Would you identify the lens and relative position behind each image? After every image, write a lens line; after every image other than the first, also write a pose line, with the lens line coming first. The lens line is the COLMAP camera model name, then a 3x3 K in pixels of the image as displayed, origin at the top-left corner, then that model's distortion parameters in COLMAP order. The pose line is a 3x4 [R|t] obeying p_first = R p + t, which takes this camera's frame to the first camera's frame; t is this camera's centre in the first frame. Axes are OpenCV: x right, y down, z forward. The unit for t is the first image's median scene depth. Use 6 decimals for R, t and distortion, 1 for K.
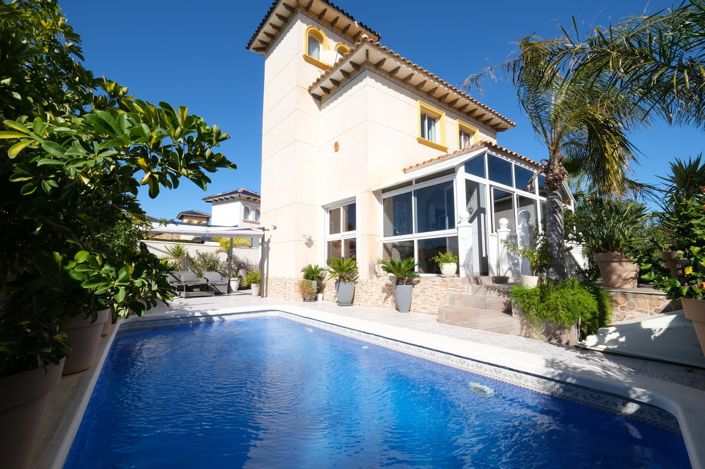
lens RADIAL K [[300.3, 0, 353.4], [0, 300.3, 232.8], [0, 0, 1]] dist [0.004646, 0.000340]
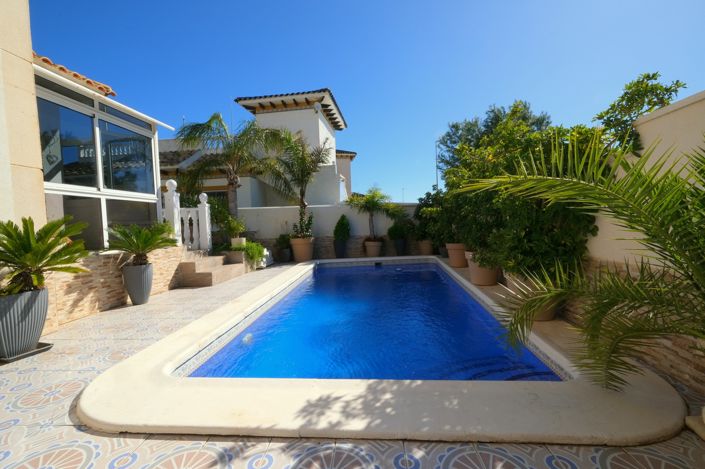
lens RADIAL K [[300.3, 0, 353.8], [0, 300.3, 236.1], [0, 0, 1]] dist [0.004646, 0.000340]
pose [[-0.736601, 0.004759, 0.676311, -0.610955], [-0.035836, 0.998296, -0.046056, 0.112349], [-0.675378, -0.058161, -0.735175, 1.085785]]
